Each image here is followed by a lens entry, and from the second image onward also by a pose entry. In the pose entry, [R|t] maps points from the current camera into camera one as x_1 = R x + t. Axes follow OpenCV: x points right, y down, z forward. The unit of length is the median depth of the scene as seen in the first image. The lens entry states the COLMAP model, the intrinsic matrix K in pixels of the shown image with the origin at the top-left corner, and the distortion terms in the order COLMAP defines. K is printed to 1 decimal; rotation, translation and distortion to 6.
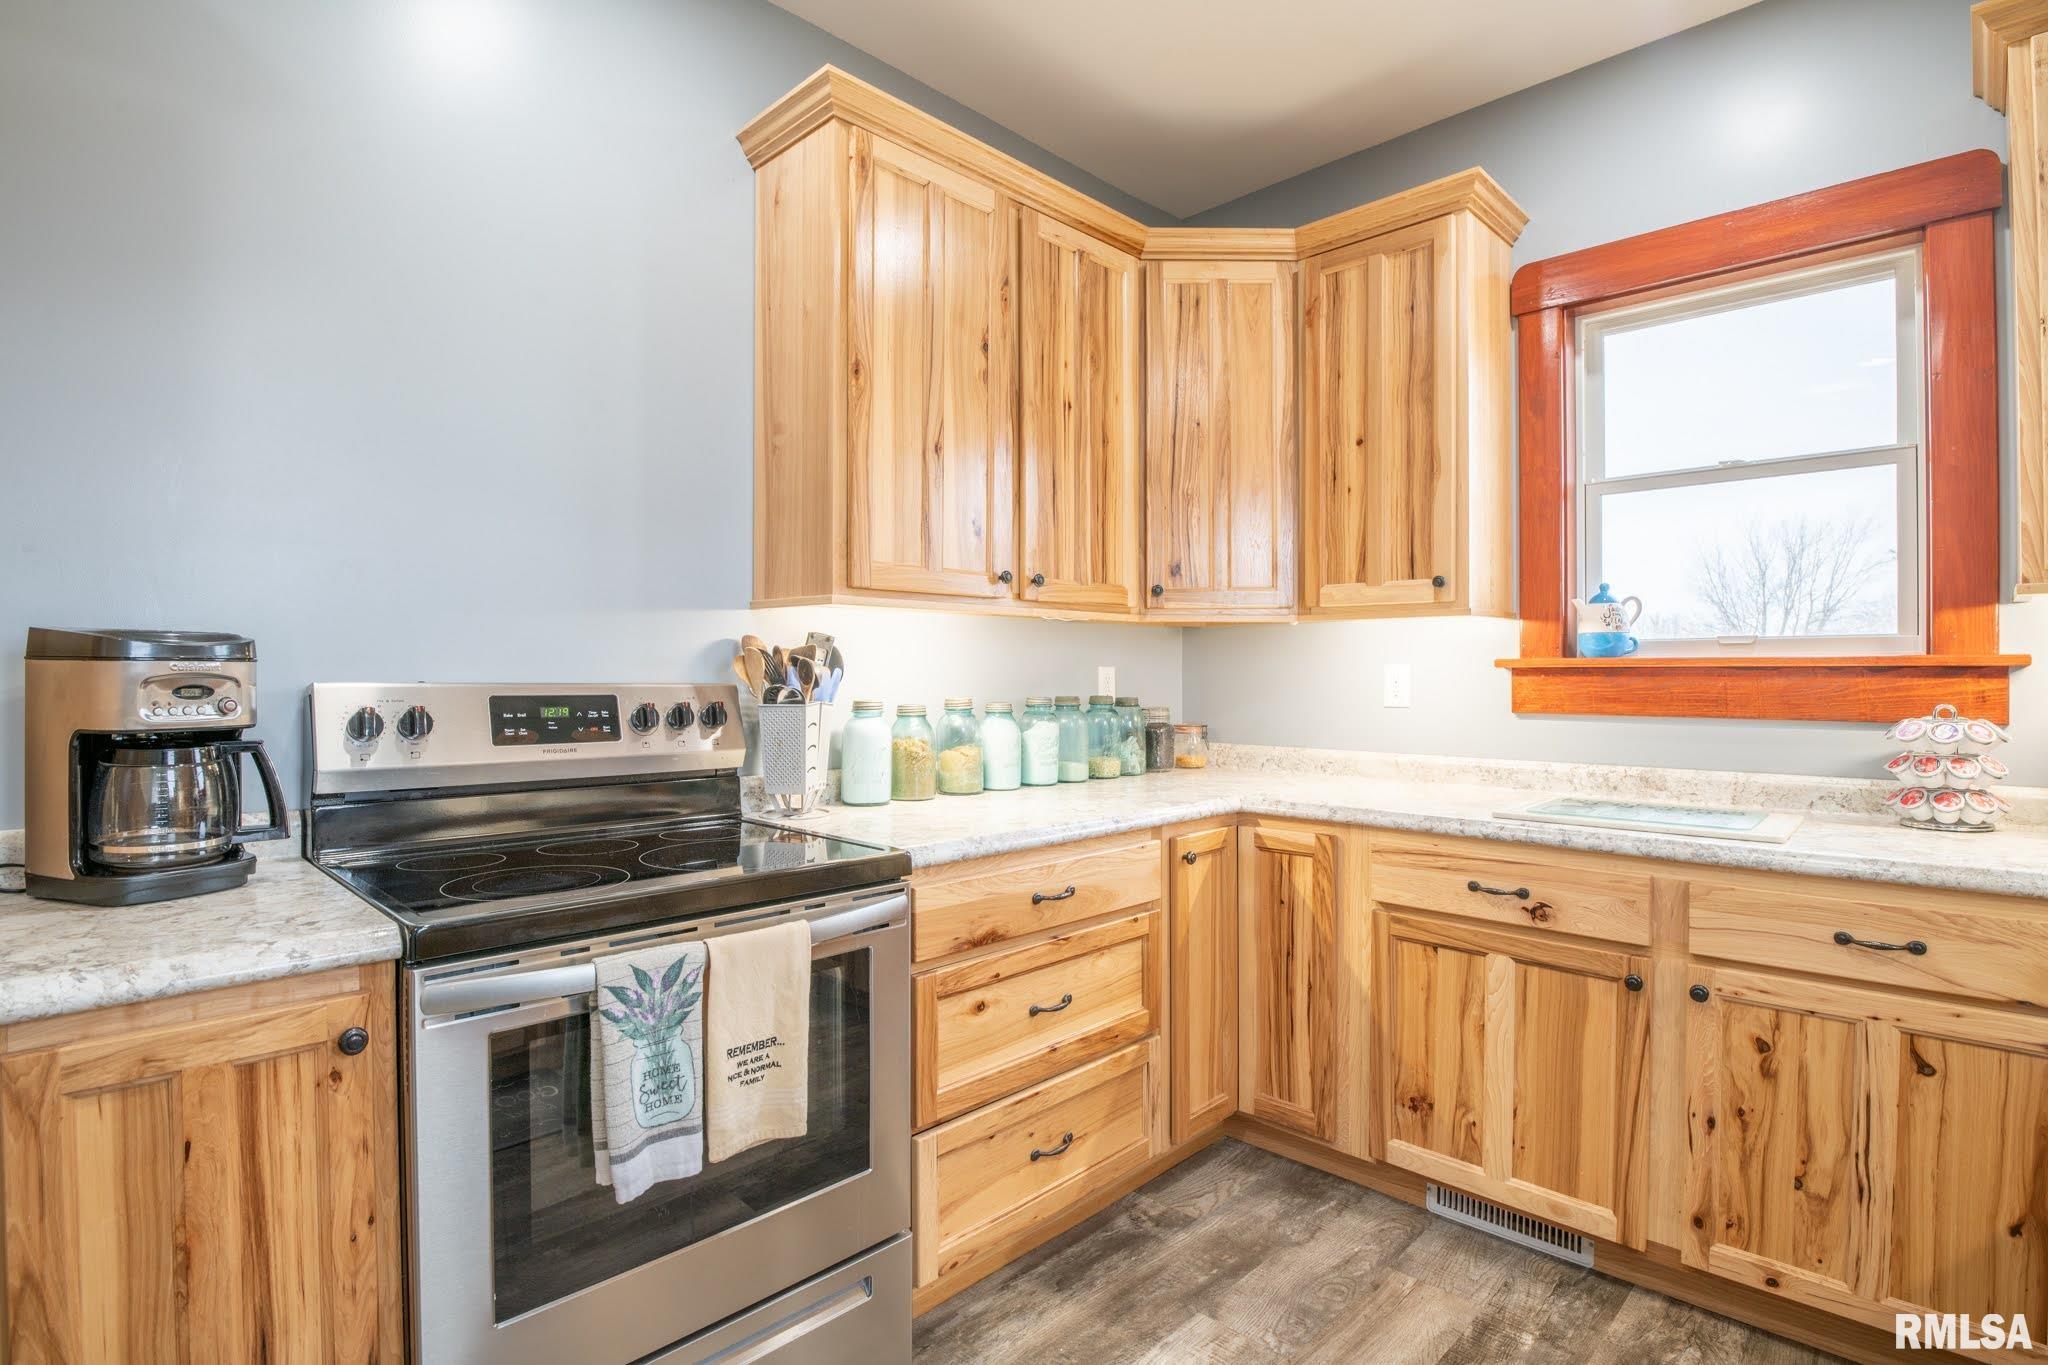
lens RADIAL K [[1010.5, 0, 1008.1], [0, 1010.5, 678.1], [0, 0, 1]] dist [-0.021685, -0.000060]
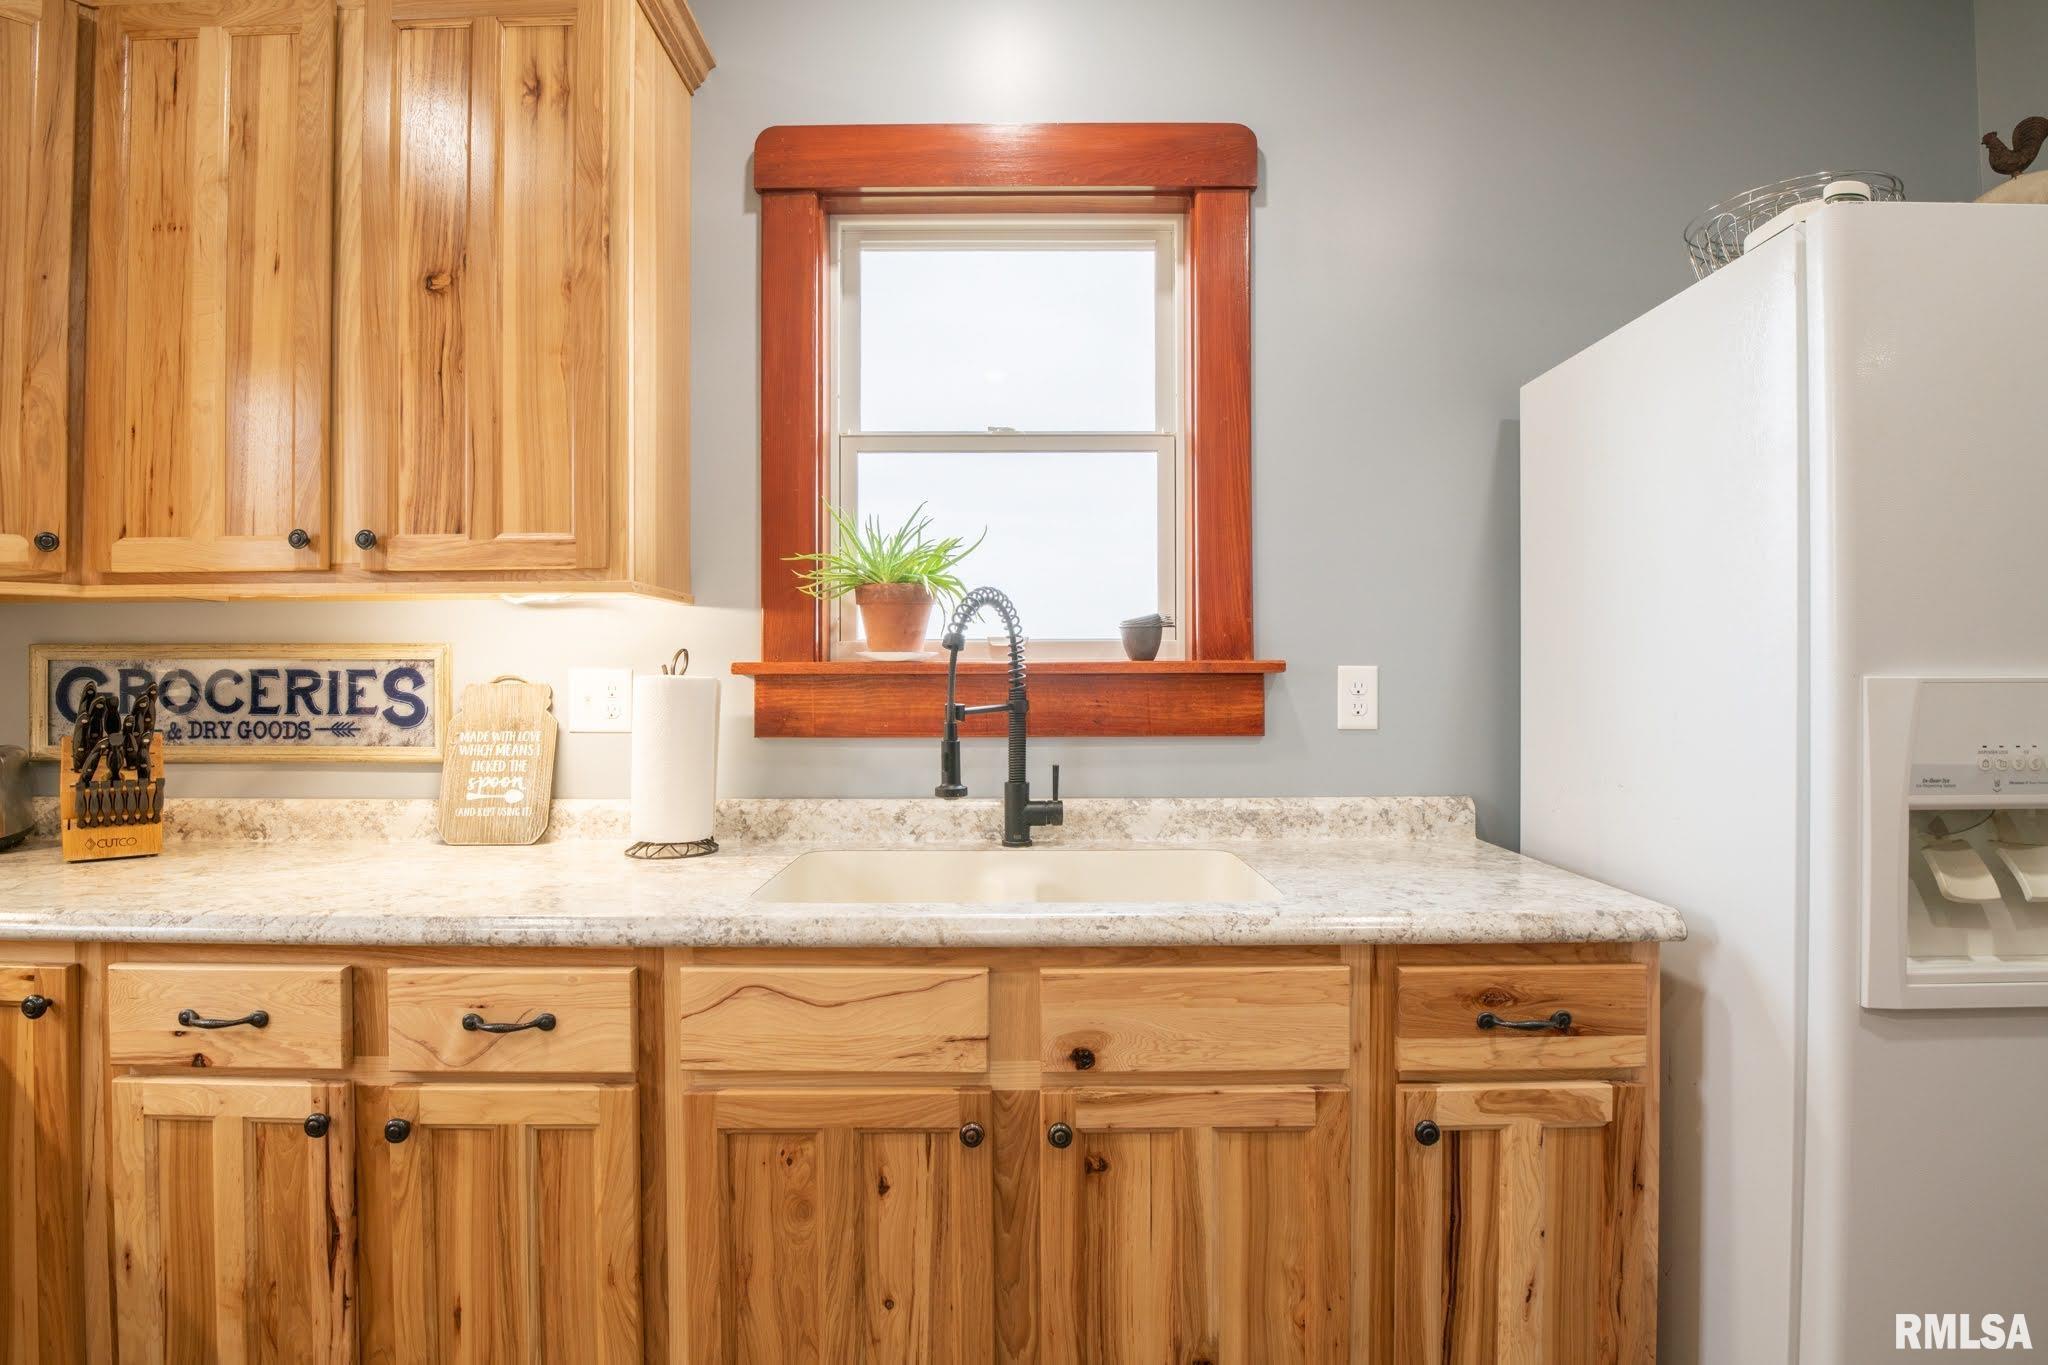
lens RADIAL K [[1010.5, 0, 1008.1], [0, 1010.5, 678.1], [0, 0, 1]] dist [-0.021685, -0.000060]
pose [[0.716779, 0.001986, 0.697297, 0.138304], [-0.007798, 0.999956, 0.005167, -0.013405], [-0.697256, -0.009141, 0.716764, 0.377593]]
